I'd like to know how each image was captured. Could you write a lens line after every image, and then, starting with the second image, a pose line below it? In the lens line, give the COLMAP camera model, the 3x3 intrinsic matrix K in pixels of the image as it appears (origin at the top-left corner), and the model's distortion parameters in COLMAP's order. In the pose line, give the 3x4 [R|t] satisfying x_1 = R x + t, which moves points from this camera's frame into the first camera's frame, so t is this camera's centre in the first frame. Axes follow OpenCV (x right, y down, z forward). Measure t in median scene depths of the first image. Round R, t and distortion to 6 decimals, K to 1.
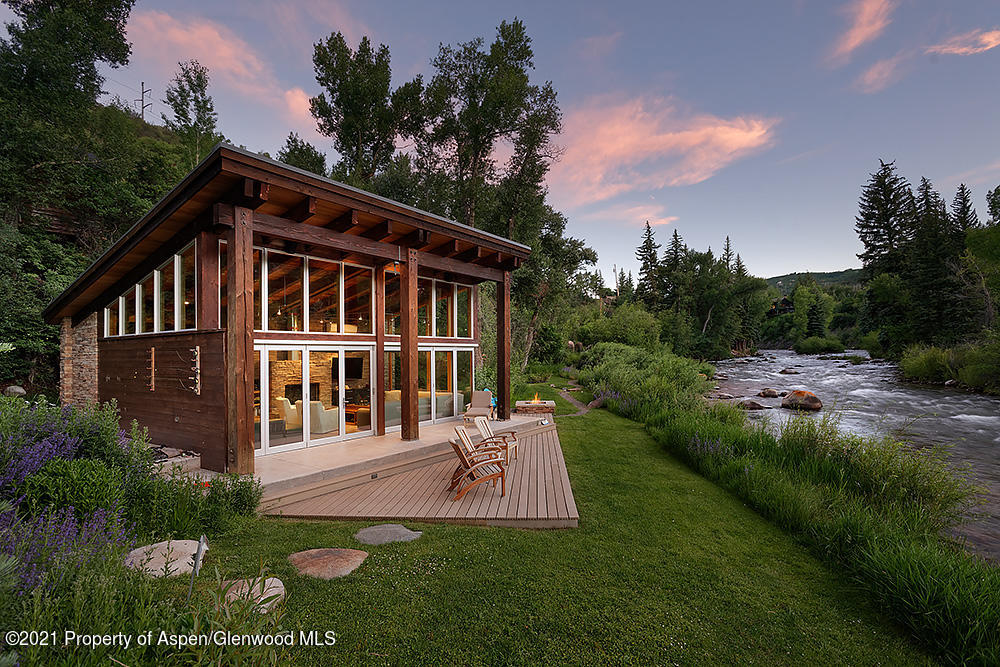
lens RADIAL K [[491.5, 0, 509.5], [0, 491.5, 356.9], [0, 0, 1]] dist [-0.002851, 0.002224]
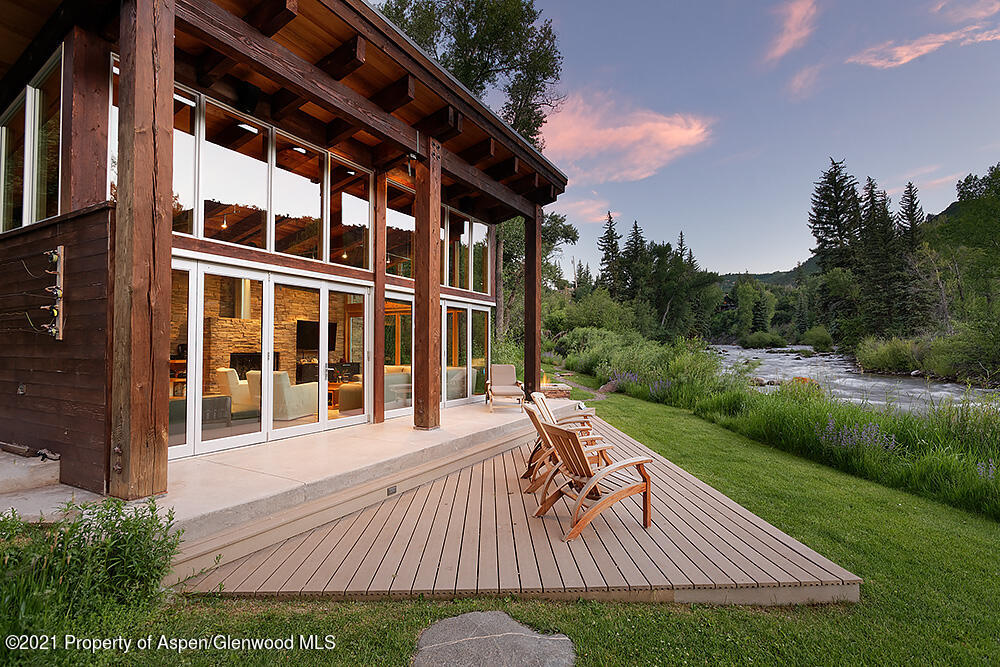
lens RADIAL K [[491.5, 0, 497.6], [0, 491.5, 337.0], [0, 0, 1]] dist [-0.002851, 0.002224]
pose [[0.997236, 0.007449, 0.073929, -0.123626], [-0.005396, 0.999595, -0.027931, 0.050168], [-0.074108, 0.027455, 0.996872, 0.262878]]
